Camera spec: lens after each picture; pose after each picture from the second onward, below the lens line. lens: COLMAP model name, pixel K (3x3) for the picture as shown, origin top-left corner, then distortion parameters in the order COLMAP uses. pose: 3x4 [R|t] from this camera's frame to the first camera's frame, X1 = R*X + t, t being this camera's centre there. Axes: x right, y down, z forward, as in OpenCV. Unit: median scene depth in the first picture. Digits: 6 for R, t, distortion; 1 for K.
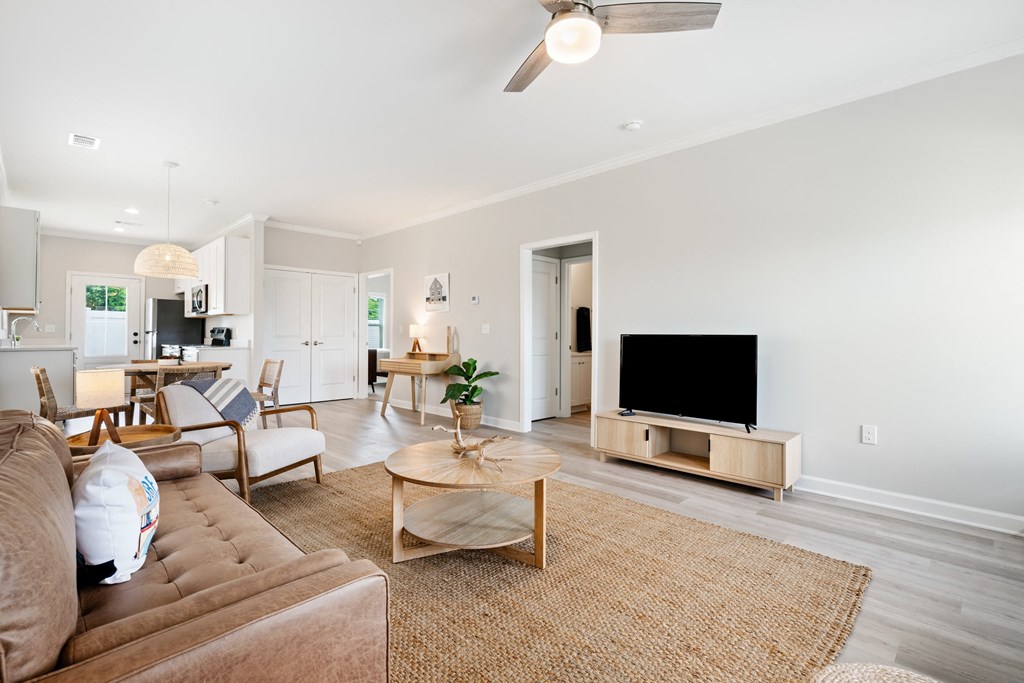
lens RADIAL K [[471.6, 0, 508.0], [0, 471.6, 340.3], [0, 0, 1]] dist [0.002758, 0.000241]
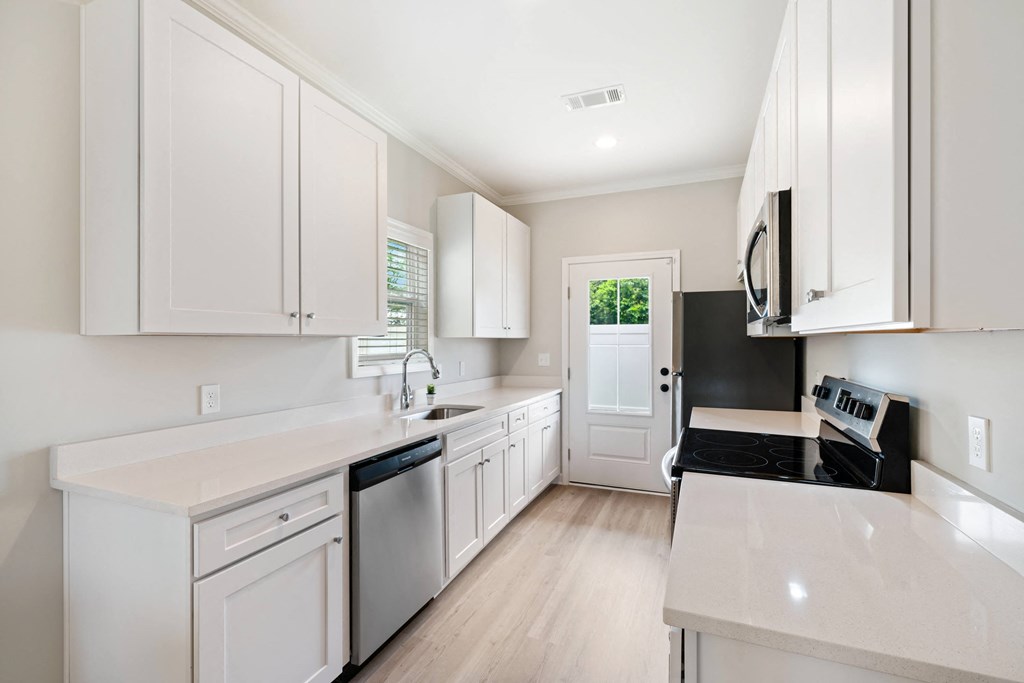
lens RADIAL K [[456.9, 0, 512.0], [0, 456.9, 341.5], [0, 0, 1]] dist [-0.000797, -0.000278]
pose [[0.383904, -0.002553, -0.923370, -0.473828], [-0.003274, 0.999986, -0.004126, -0.047419], [0.923367, 0.004608, 0.383890, 0.769822]]
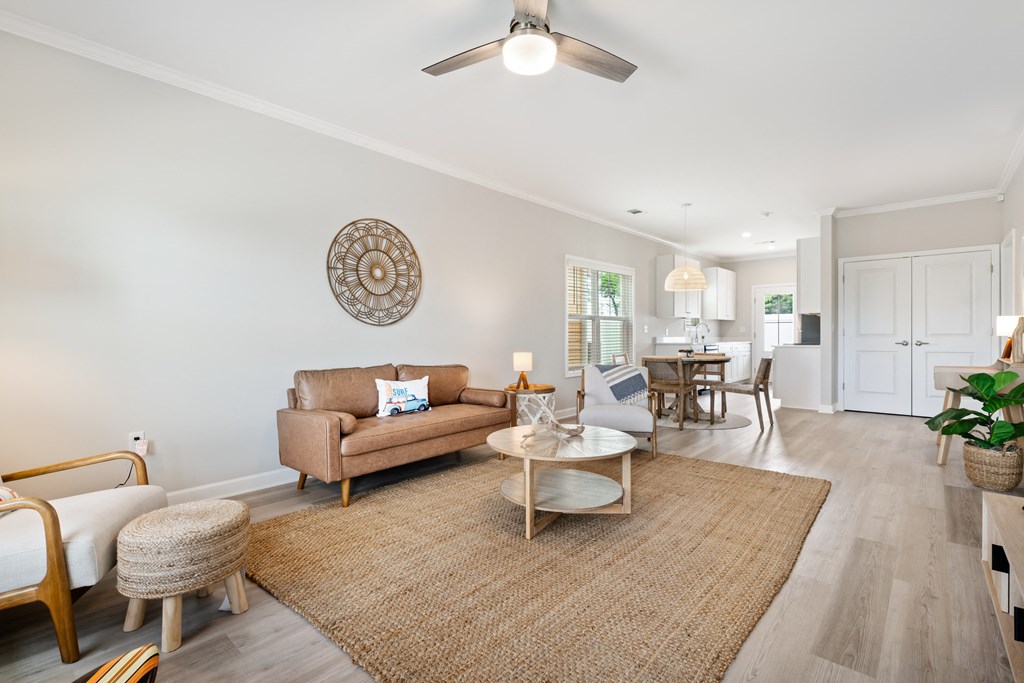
lens RADIAL K [[476.1, 0, 512.0], [0, 476.1, 341.5], [0, 0, 1]] dist [0.000226, -0.000050]
pose [[0.075585, 0.007749, -0.997109, 0.343941], [-0.006640, 0.999952, 0.007268, 0.001852], [0.997117, 0.006071, 0.075633, 0.252490]]
